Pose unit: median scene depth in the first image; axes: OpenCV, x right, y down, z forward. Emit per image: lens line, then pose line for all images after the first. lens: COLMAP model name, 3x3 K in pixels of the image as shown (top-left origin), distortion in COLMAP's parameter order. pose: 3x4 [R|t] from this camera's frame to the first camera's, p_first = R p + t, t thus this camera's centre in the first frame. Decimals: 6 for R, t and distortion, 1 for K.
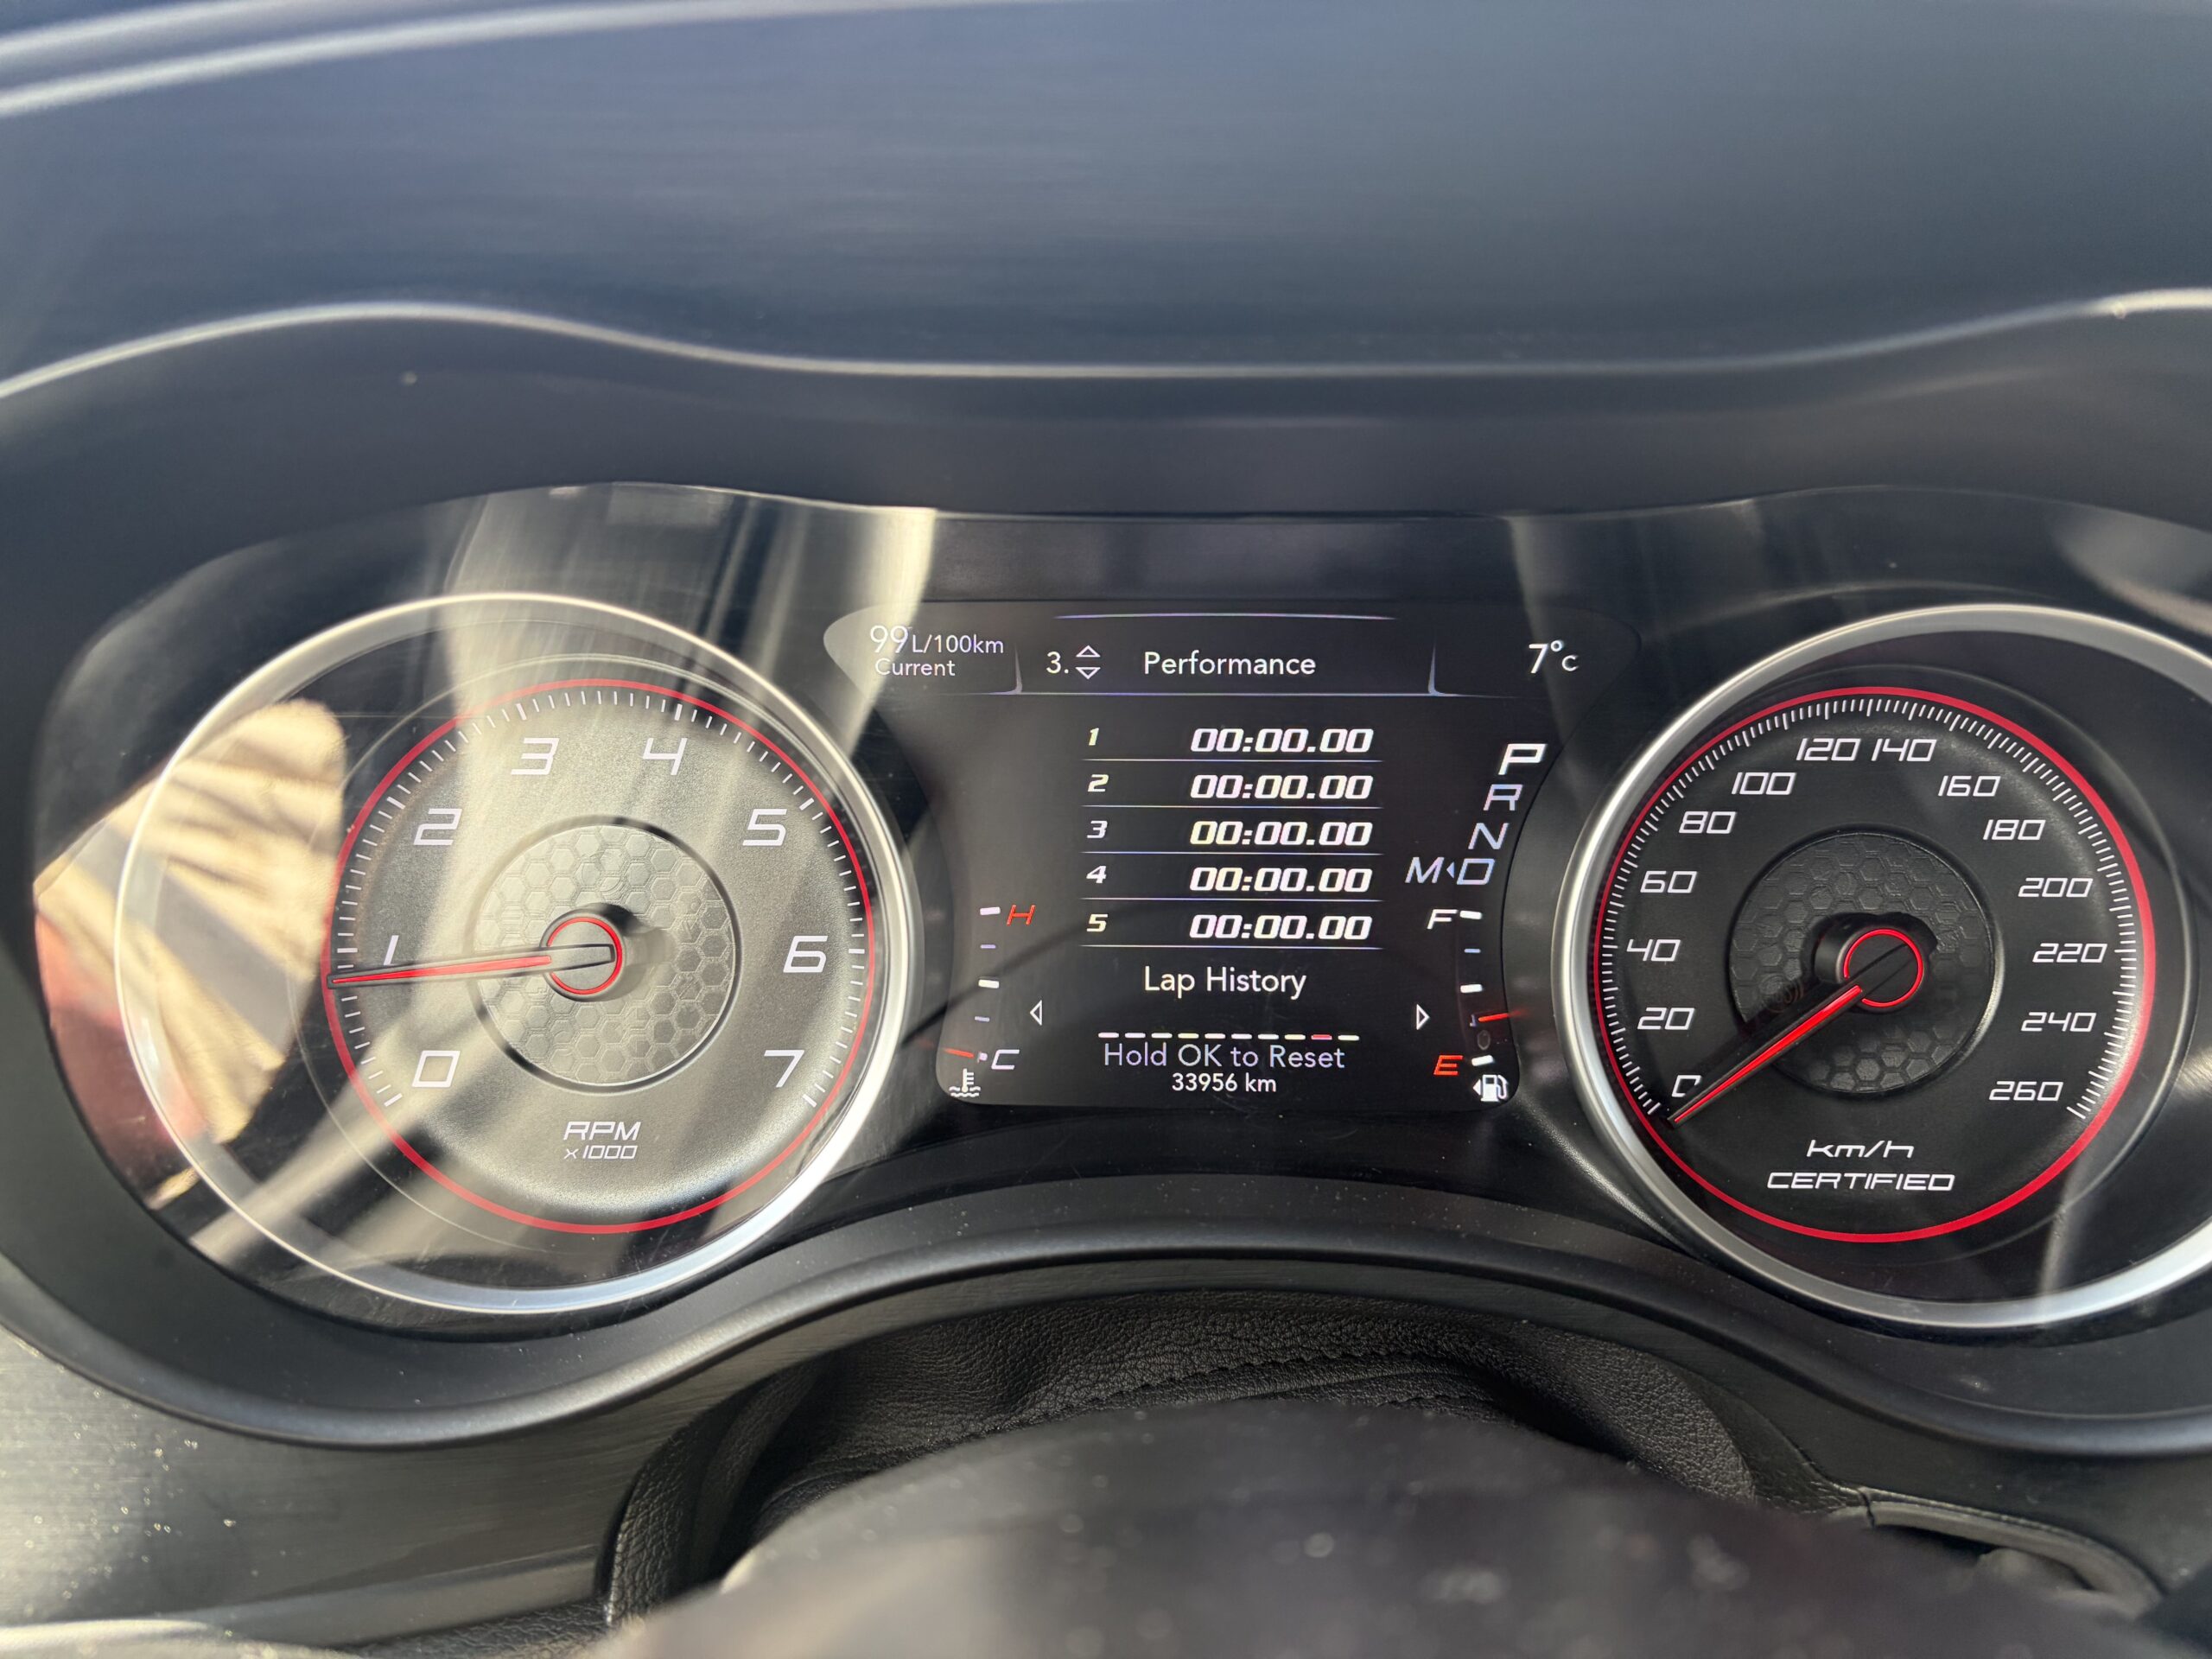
lens RADIAL K [[1681.3, 0, 1118.4], [0, 1681.3, 771.1], [0, 0, 1]] dist [-0.004874, -0.007721]
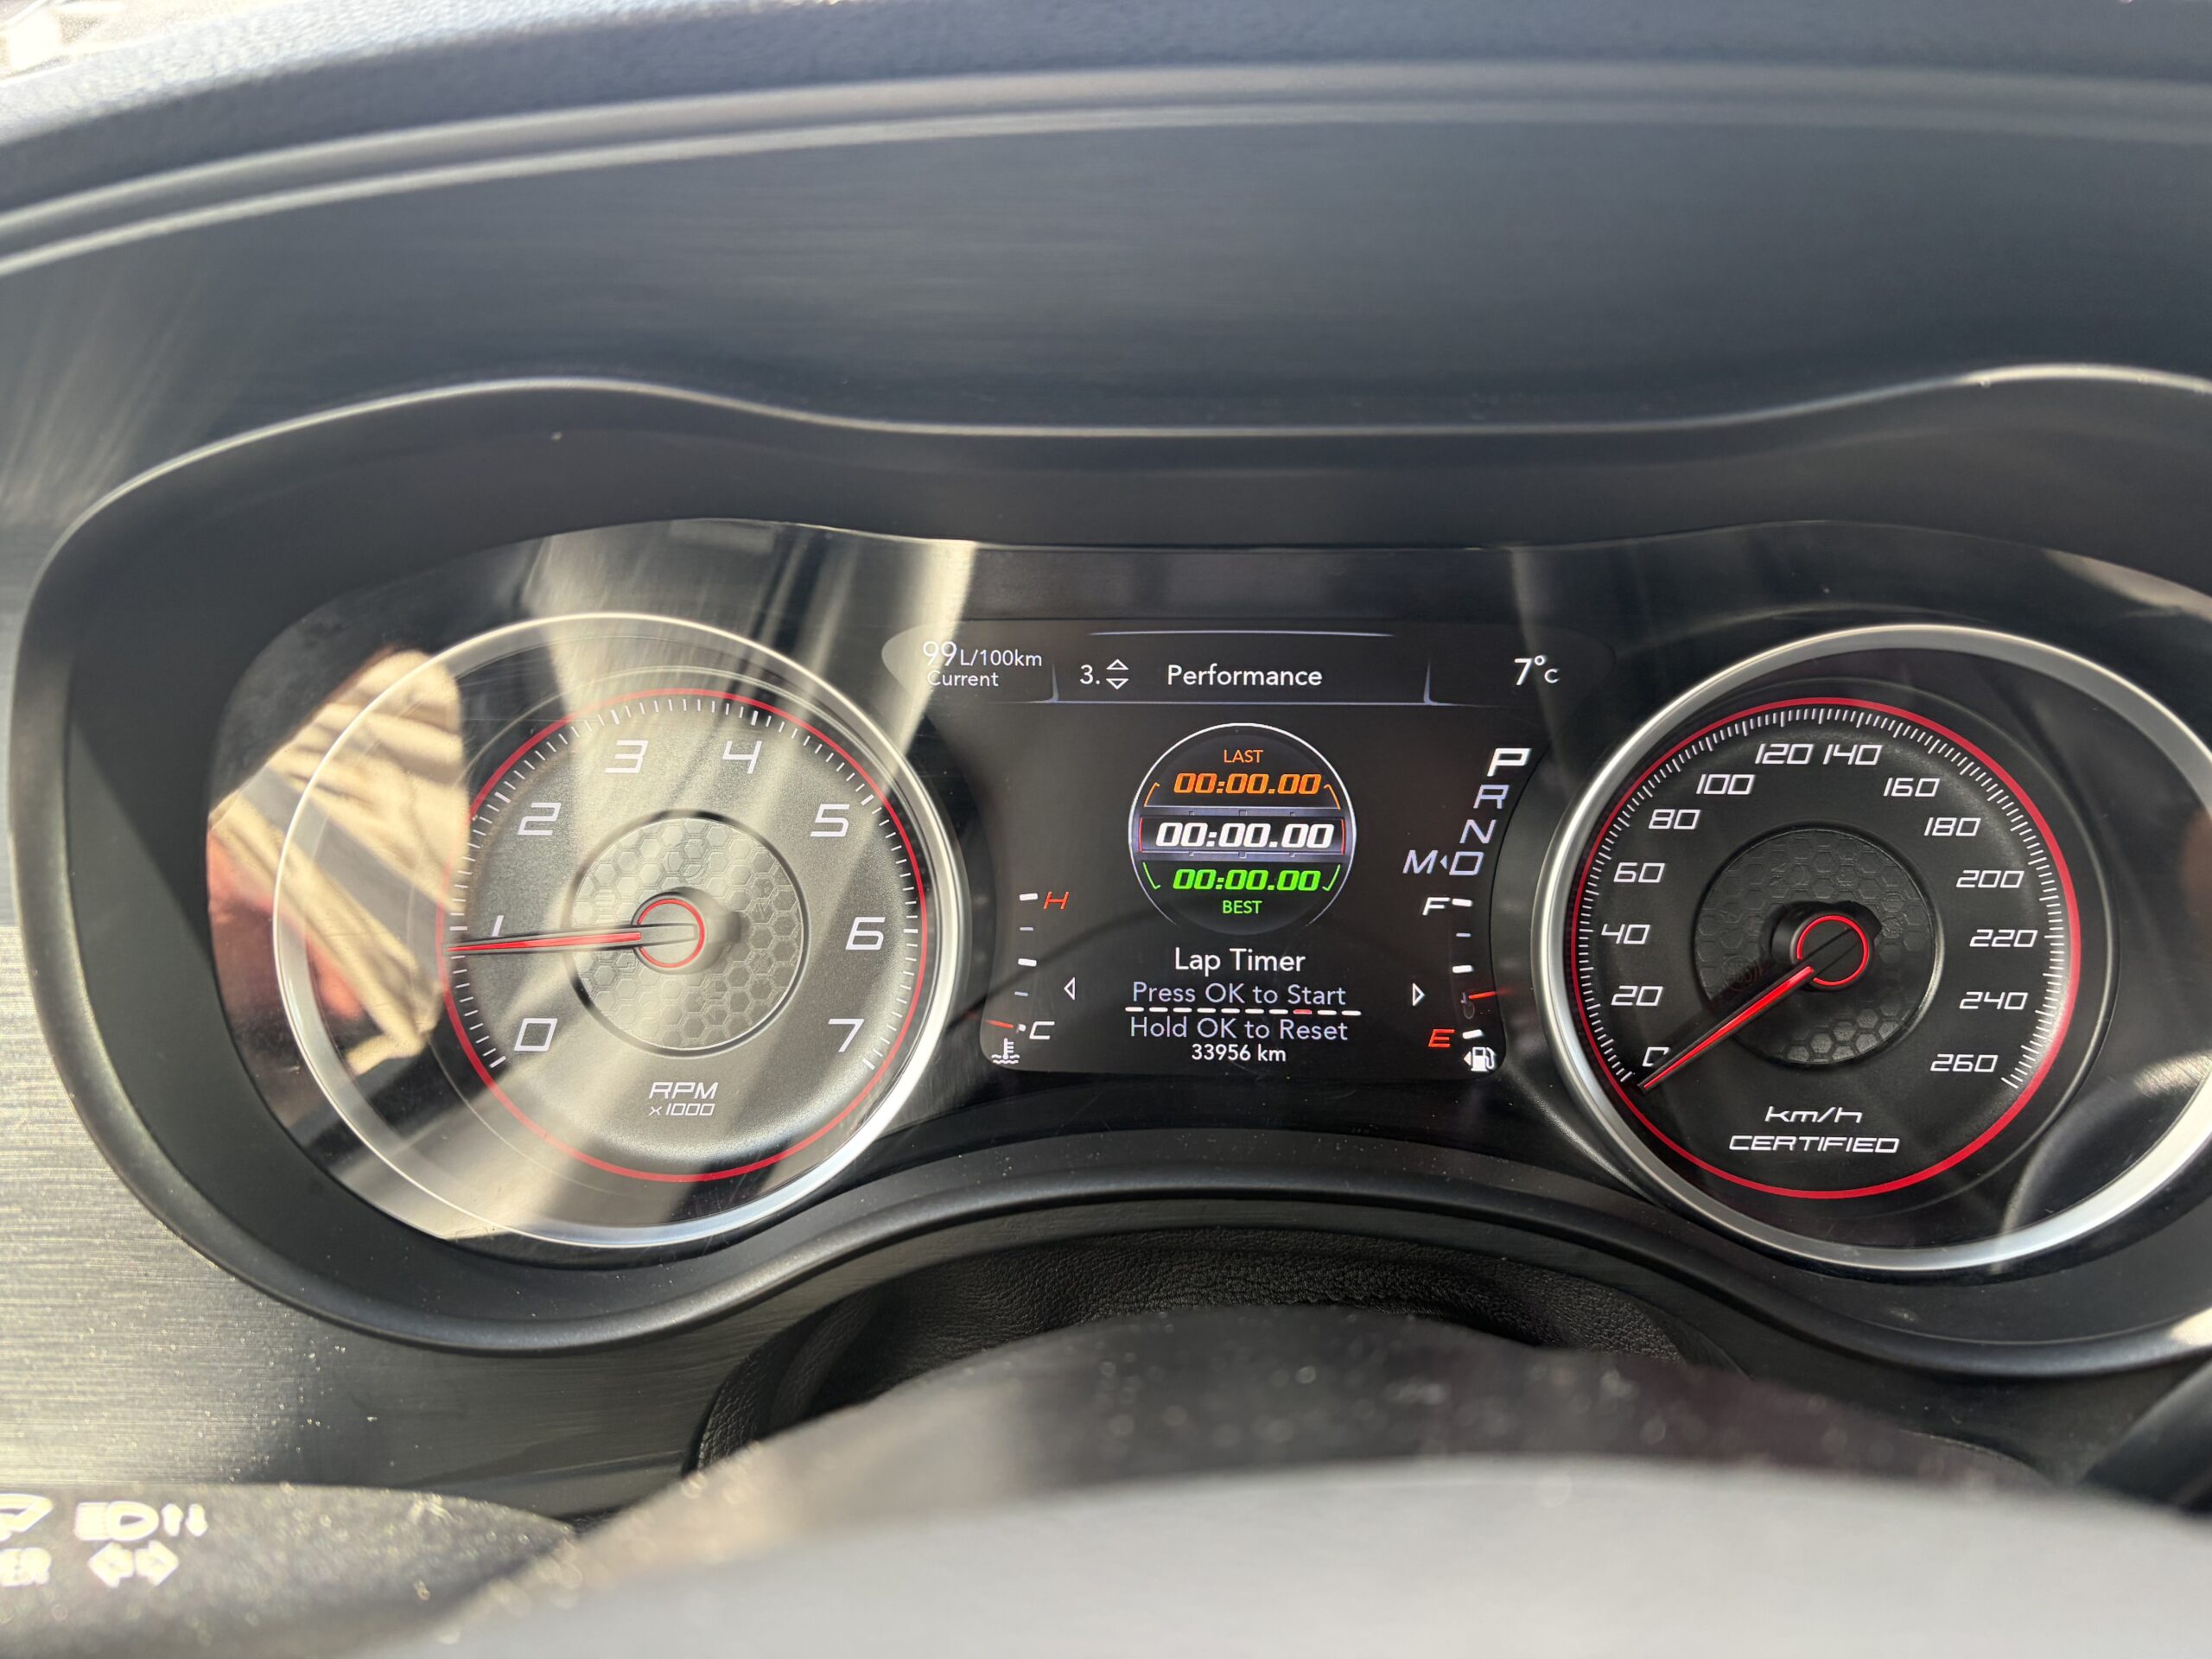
lens RADIAL K [[1674.8, 0, 1104.4], [0, 1674.8, 763.7], [0, 0, 1]] dist [-0.003903, -0.004016]
pose [[0.999759, 0.003287, -0.021701, -0.002614], [-0.003539, 0.999927, -0.011580, 0.007926], [0.021661, 0.011654, 0.999697, -0.116223]]
